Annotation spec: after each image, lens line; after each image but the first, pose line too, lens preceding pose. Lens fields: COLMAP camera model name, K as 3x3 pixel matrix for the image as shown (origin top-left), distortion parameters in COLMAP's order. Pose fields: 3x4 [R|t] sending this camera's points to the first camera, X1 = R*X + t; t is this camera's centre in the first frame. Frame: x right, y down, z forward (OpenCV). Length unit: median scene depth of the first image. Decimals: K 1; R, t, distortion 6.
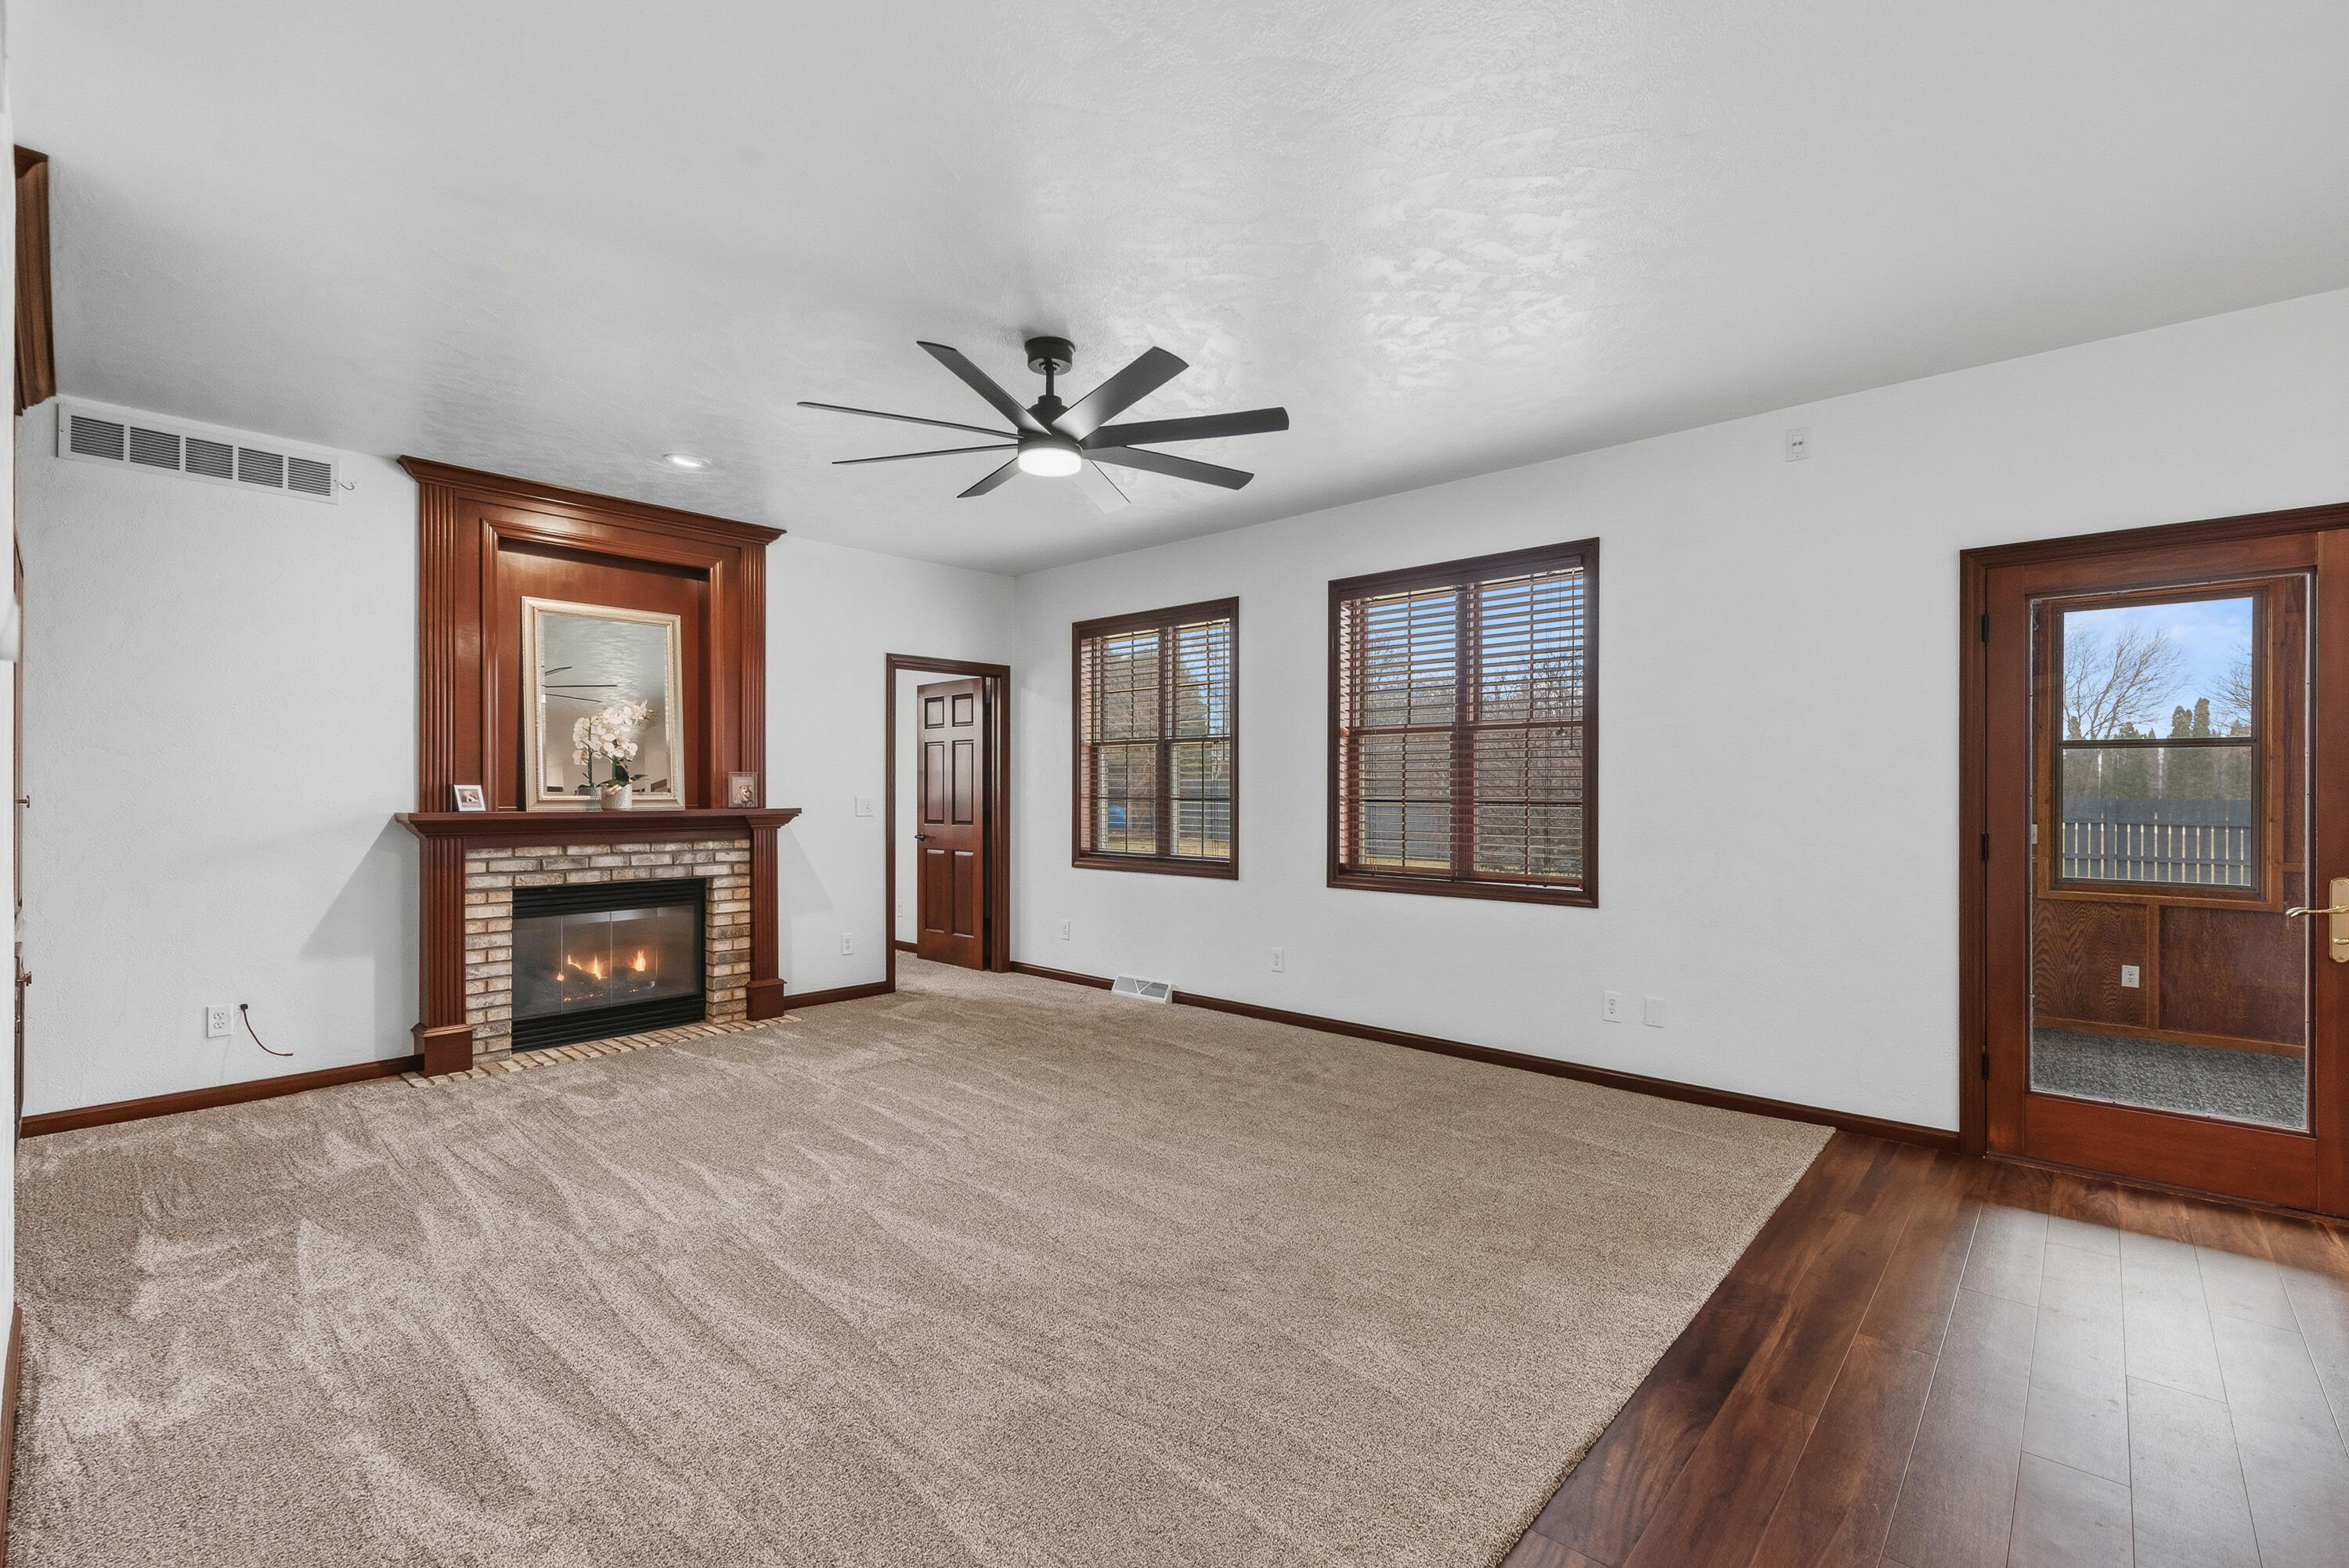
lens RADIAL K [[1023.8, 0, 1171.0], [0, 1023.8, 794.3], [0, 0, 1]] dist [-0.000387, -0.000514]
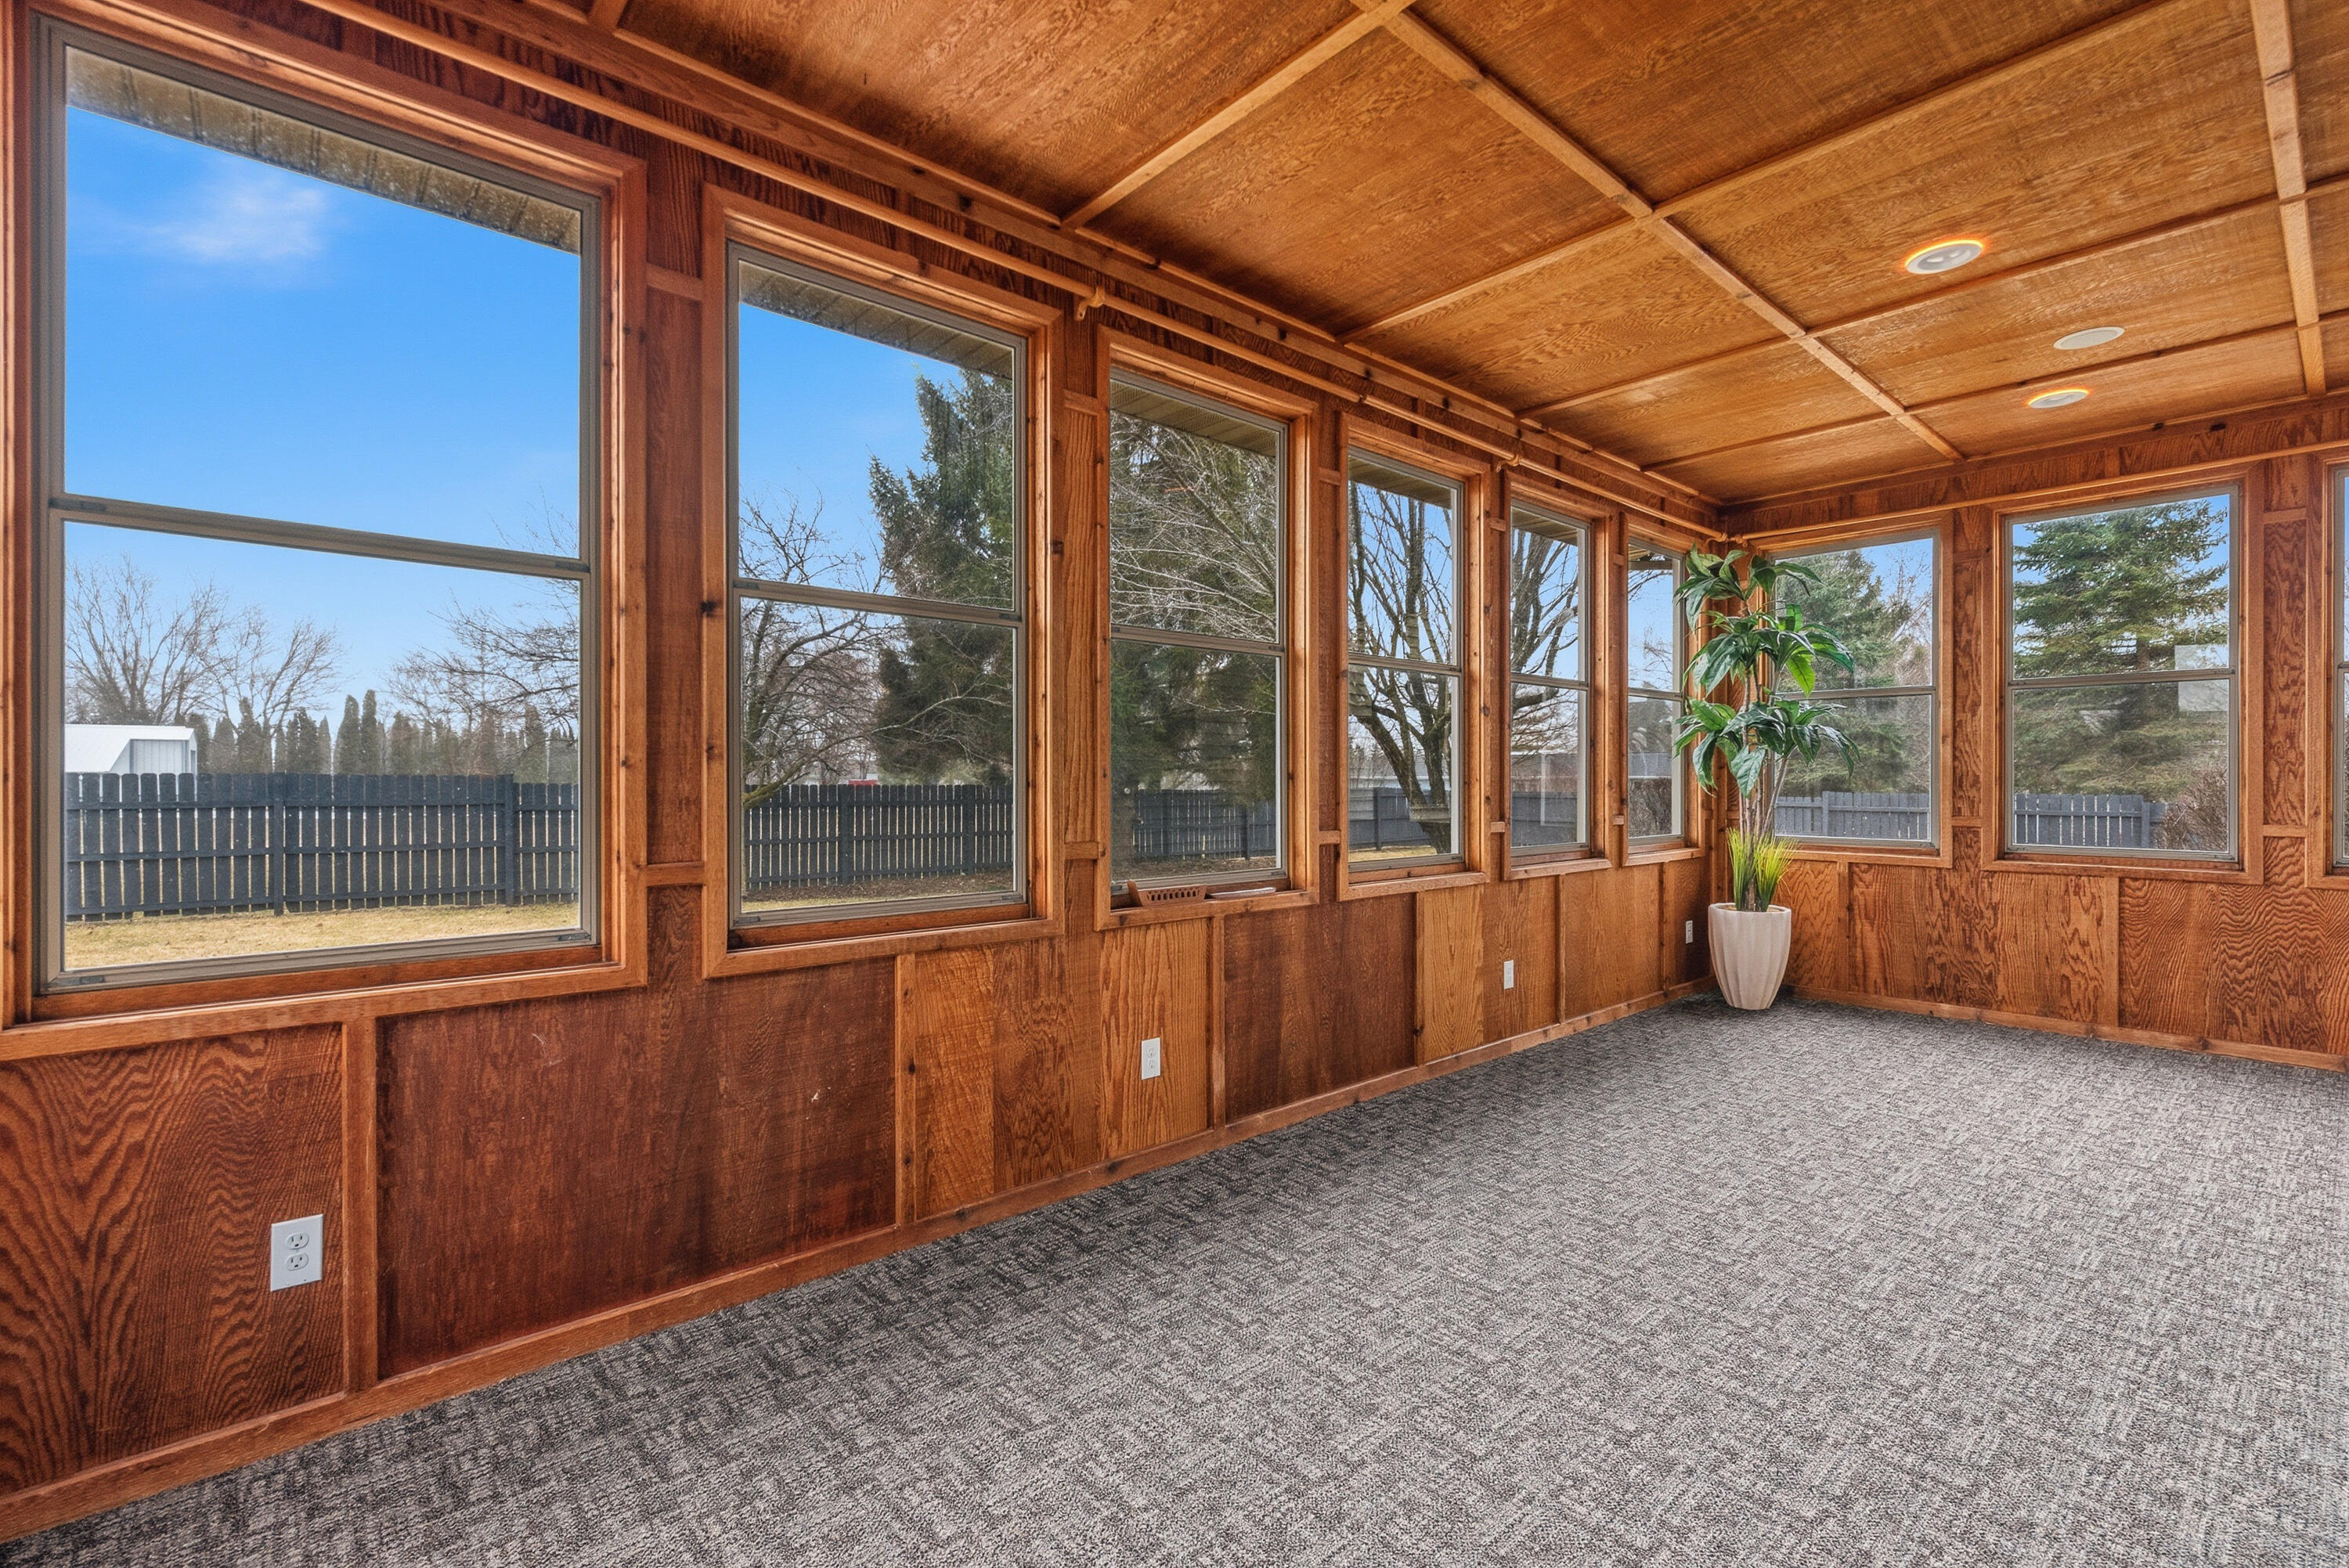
lens RADIAL K [[1023.8, 0, 1171.0], [0, 1023.8, 794.3], [0, 0, 1]] dist [-0.000387, -0.000514]
pose [[0.115265, -0.009958, 0.993285, 0.651560], [0.000803, 0.999950, 0.009931, 0.031258], [-0.993334, -0.000347, 0.115267, 0.689918]]
